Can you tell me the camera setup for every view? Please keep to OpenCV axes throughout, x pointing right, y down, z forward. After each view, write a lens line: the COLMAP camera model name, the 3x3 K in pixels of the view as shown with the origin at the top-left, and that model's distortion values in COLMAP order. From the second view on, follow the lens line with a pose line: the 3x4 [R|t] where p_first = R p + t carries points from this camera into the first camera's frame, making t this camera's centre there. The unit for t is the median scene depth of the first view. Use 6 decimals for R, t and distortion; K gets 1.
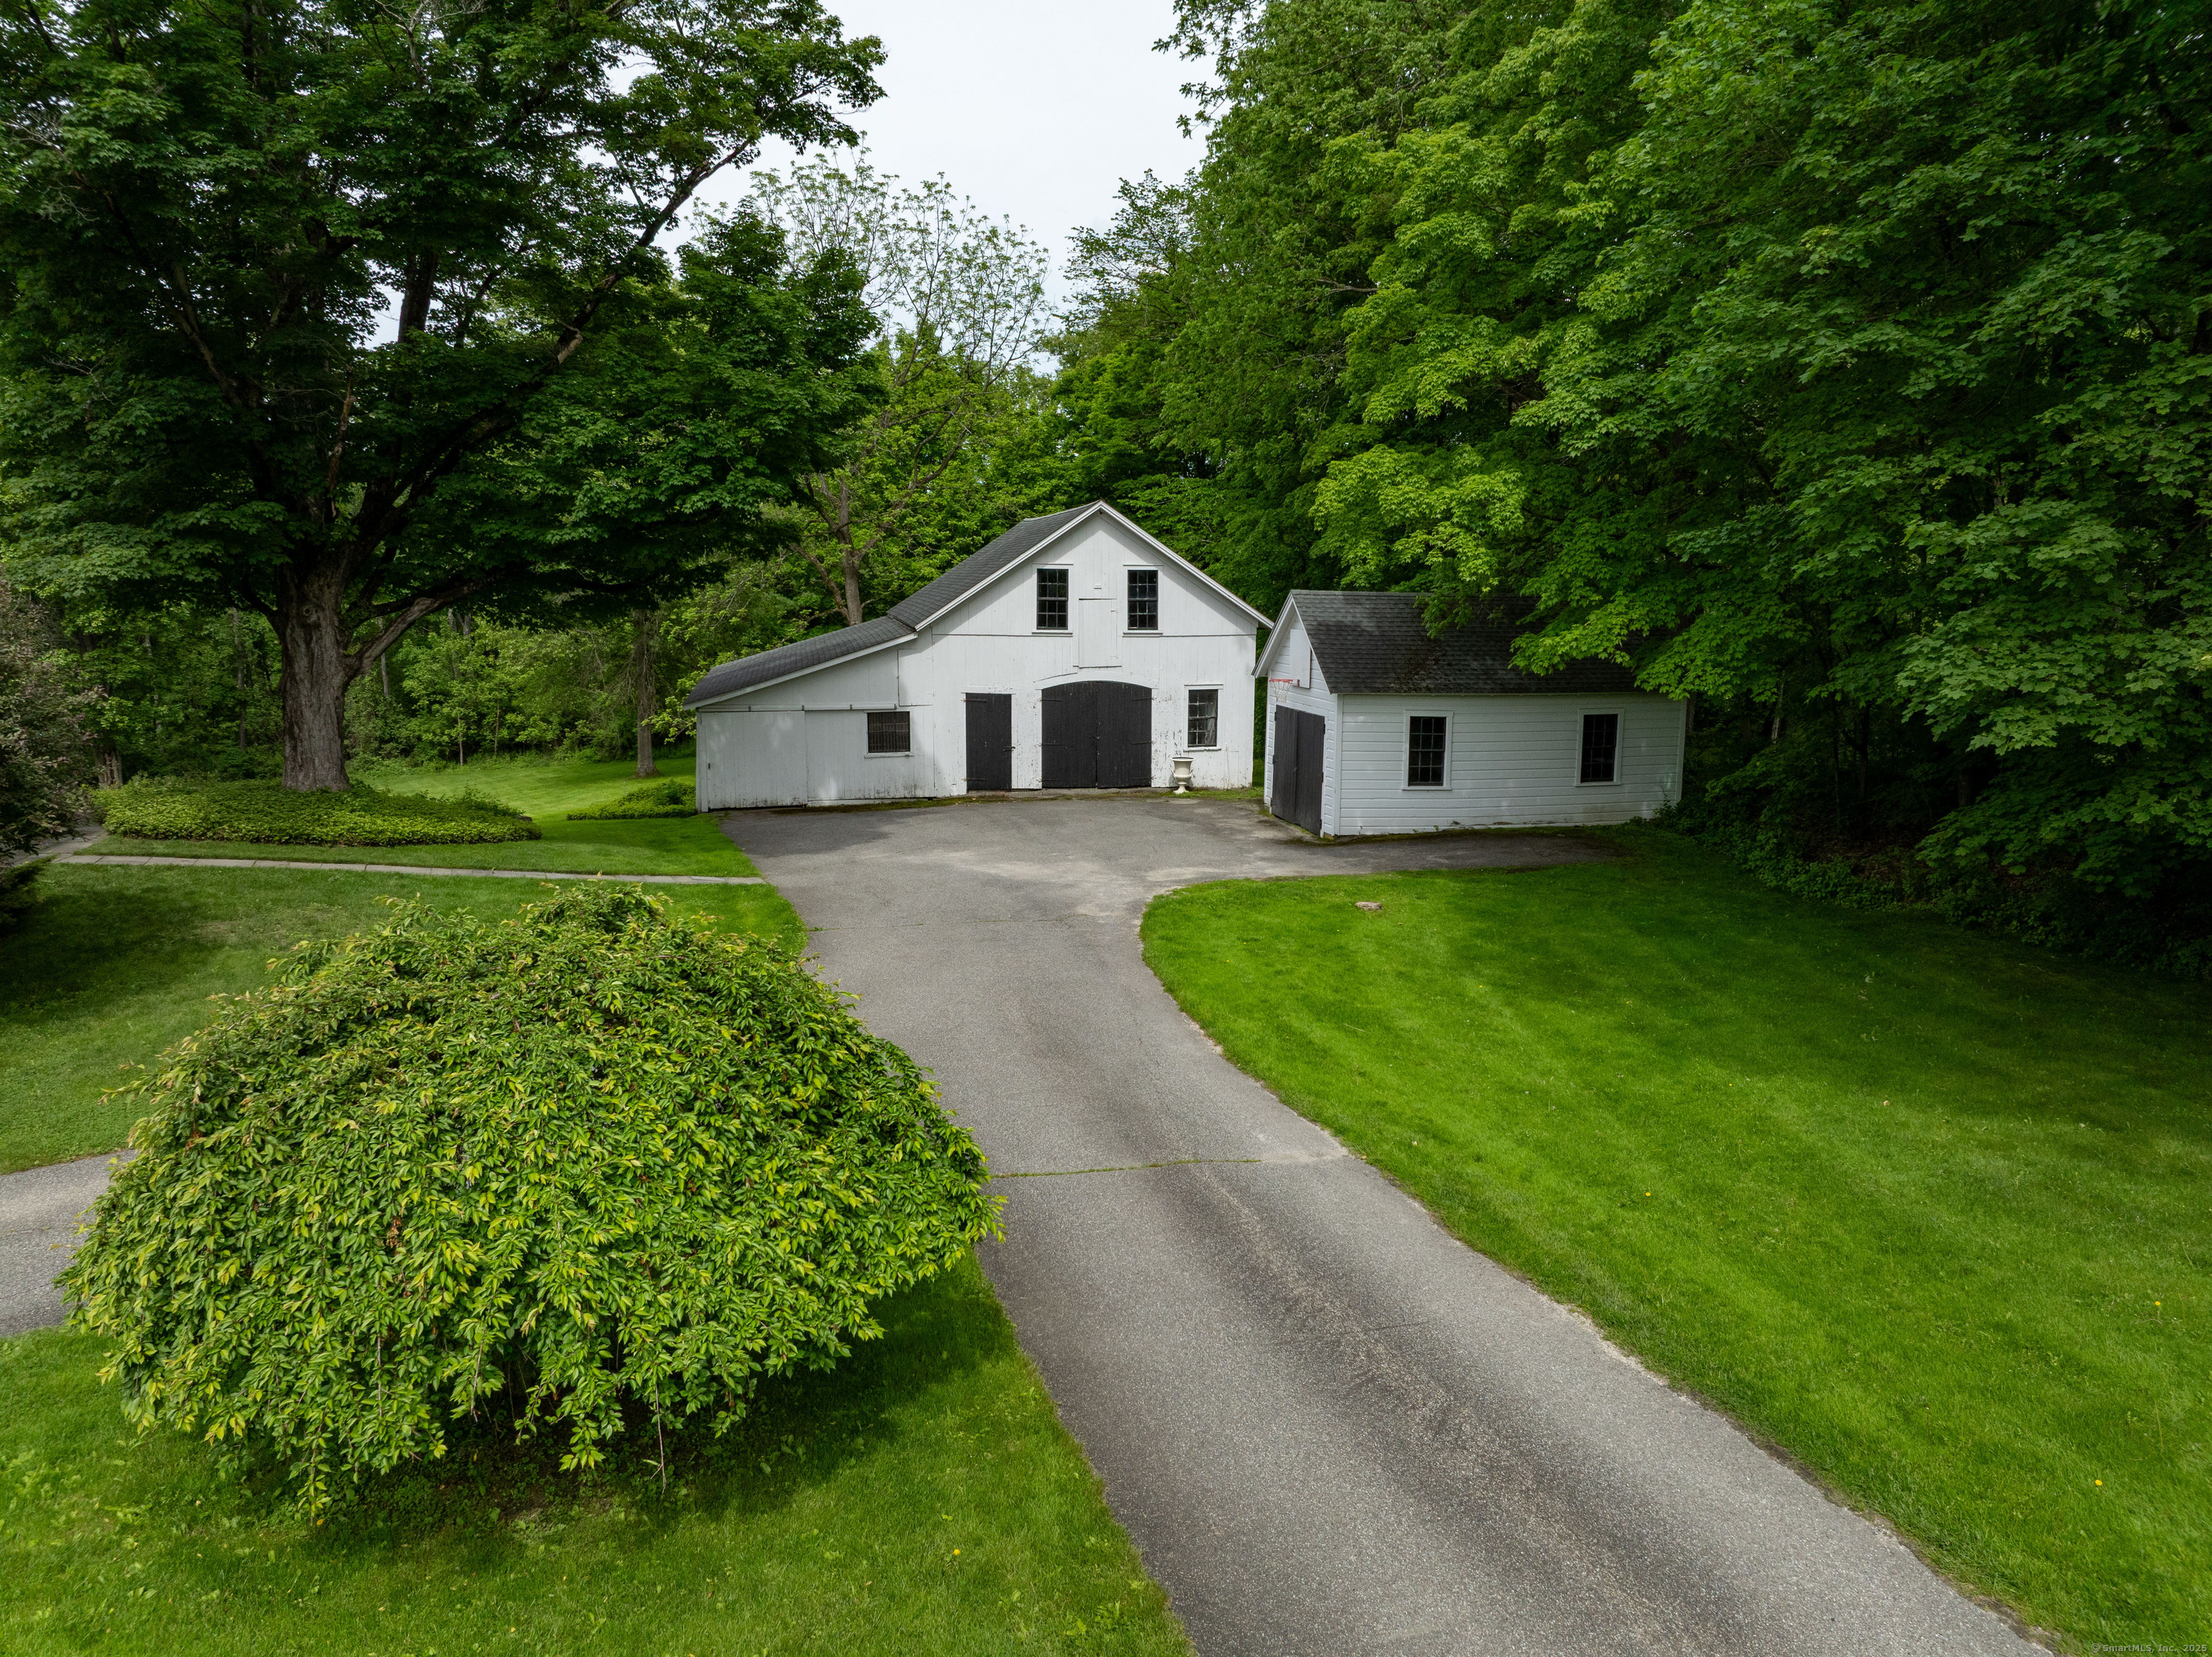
lens RADIAL K [[1558.9, 0, 1106.7], [0, 1558.9, 830.1], [0, 0, 1]] dist [-0.028514, 0.000721]
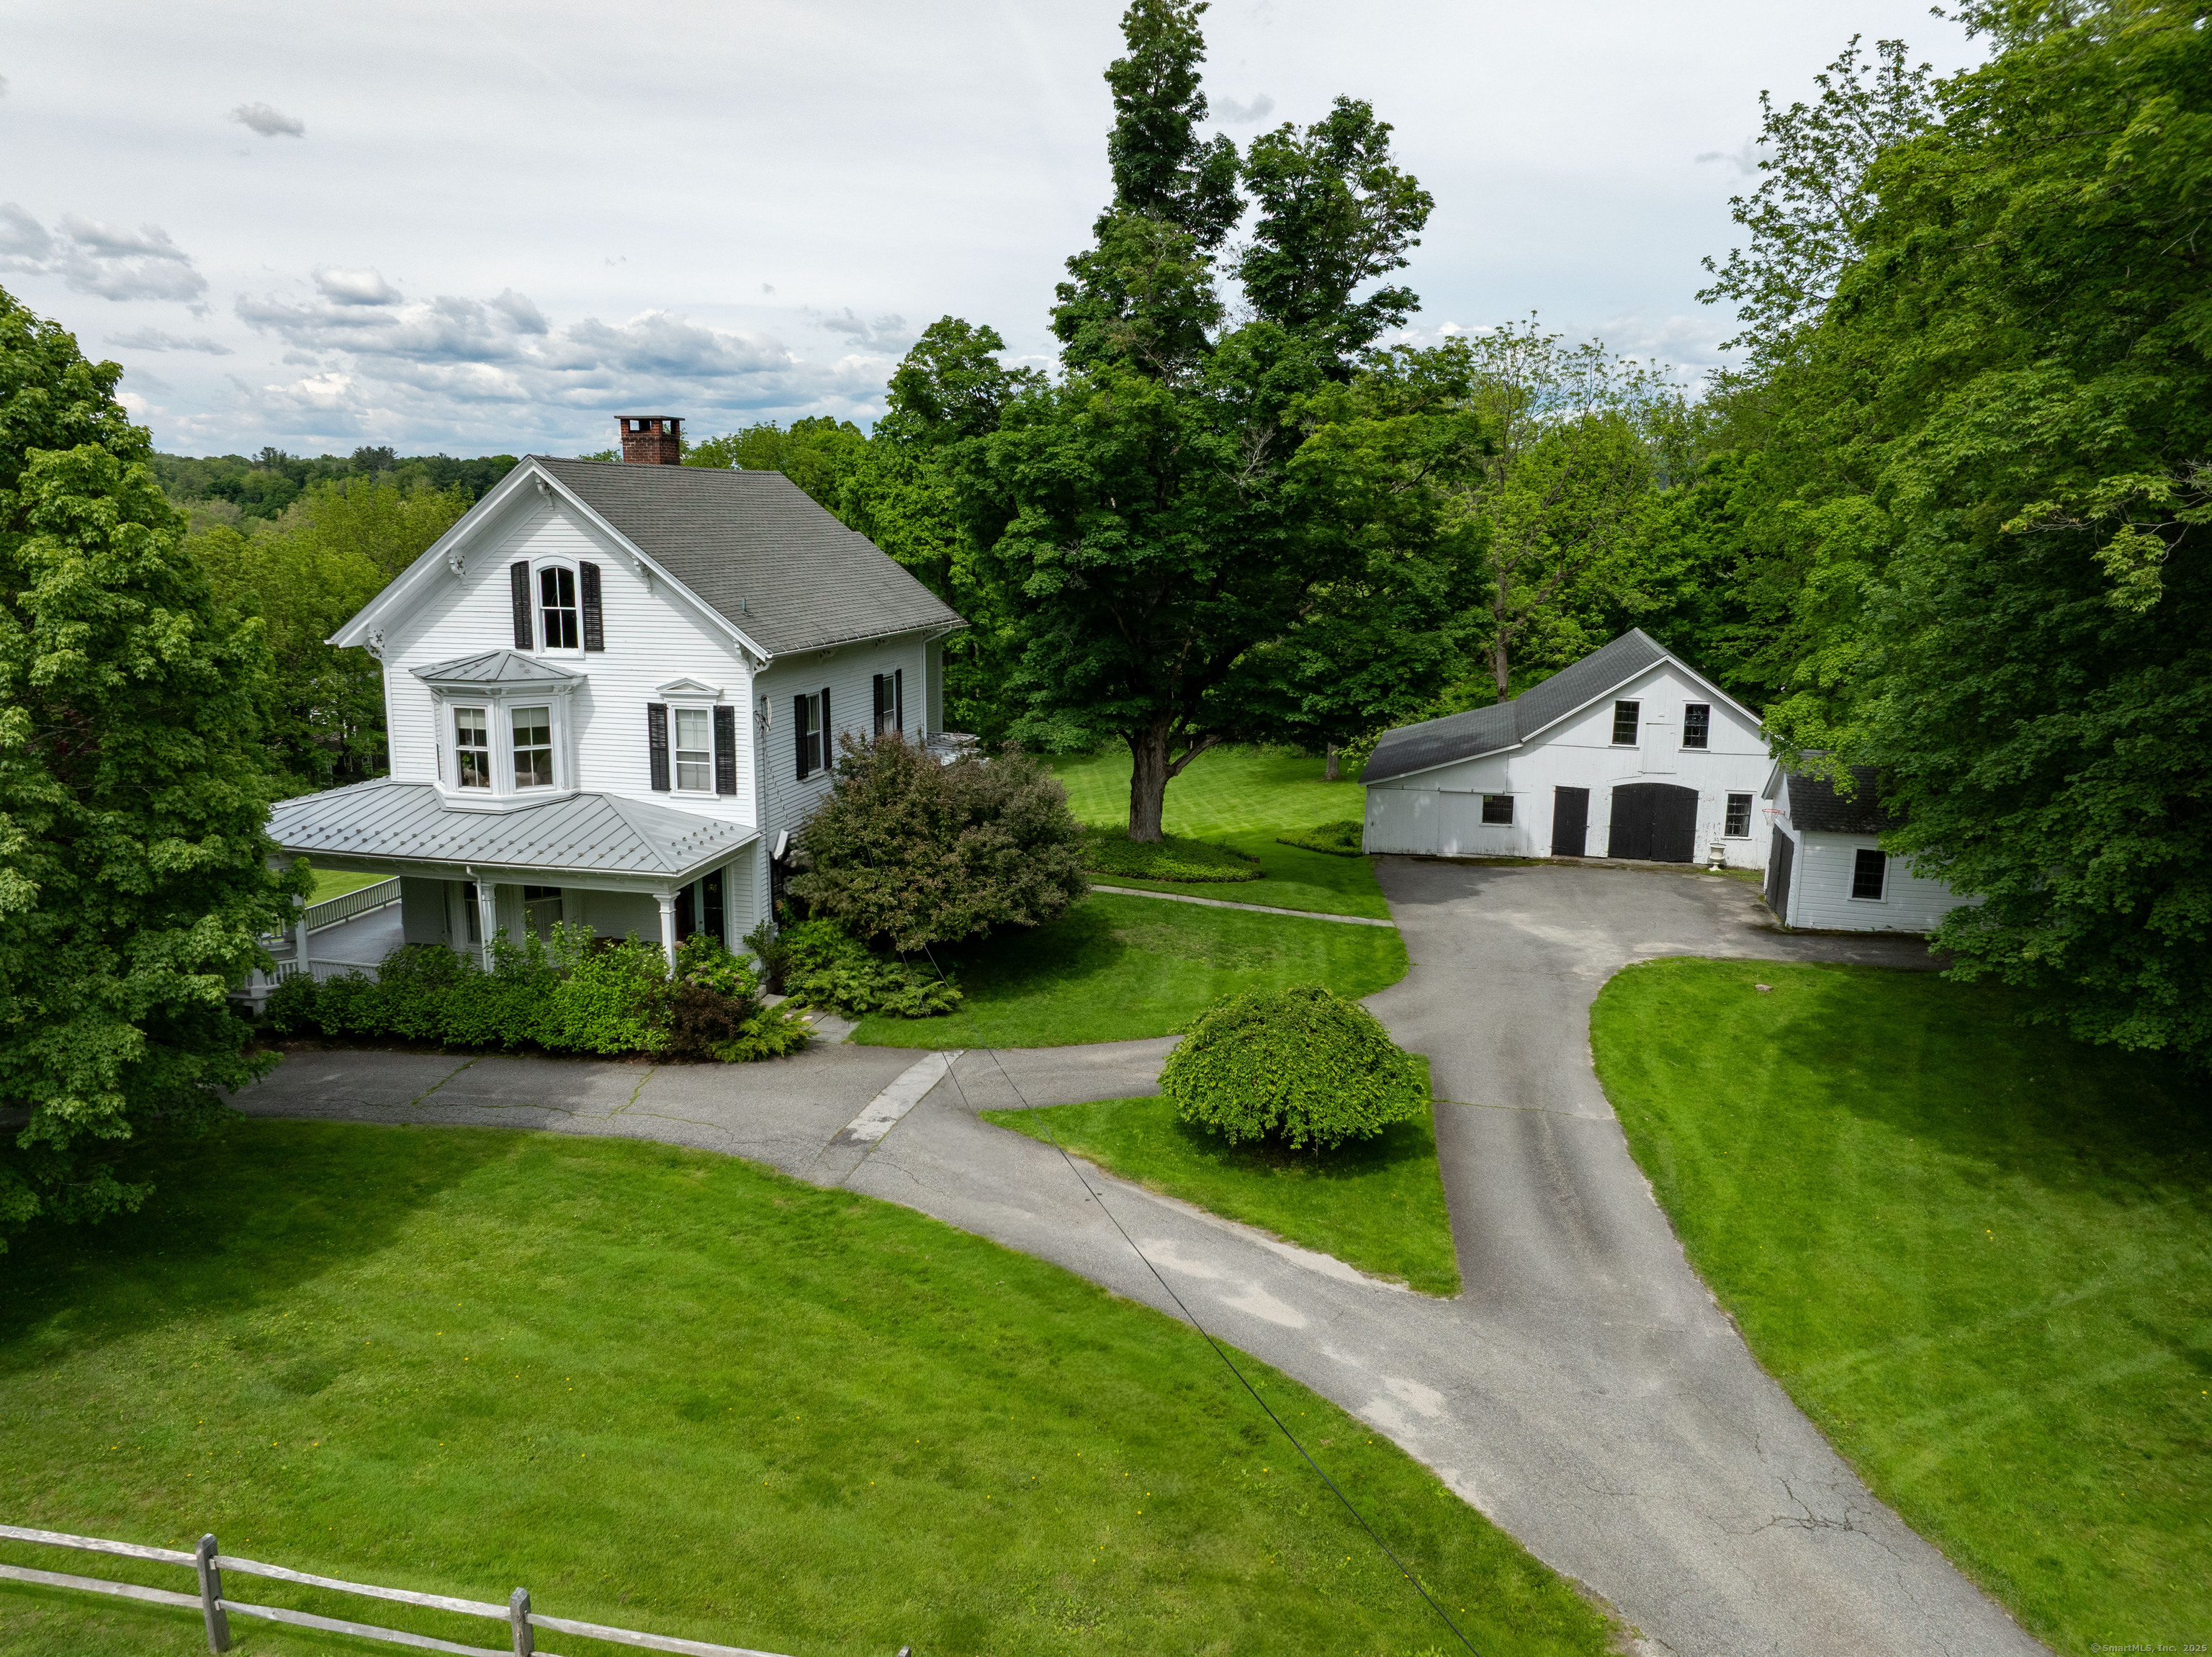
lens RADIAL K [[1558.9, 0, 1111.8], [0, 1558.9, 827.7], [0, 0, 1]] dist [-0.028514, 0.000721]
pose [[0.907763, 0.087109, -0.410339, 0.198584], [-0.074405, 0.996126, 0.046863, -0.137569], [0.412832, -0.012009, 0.910728, -0.704482]]
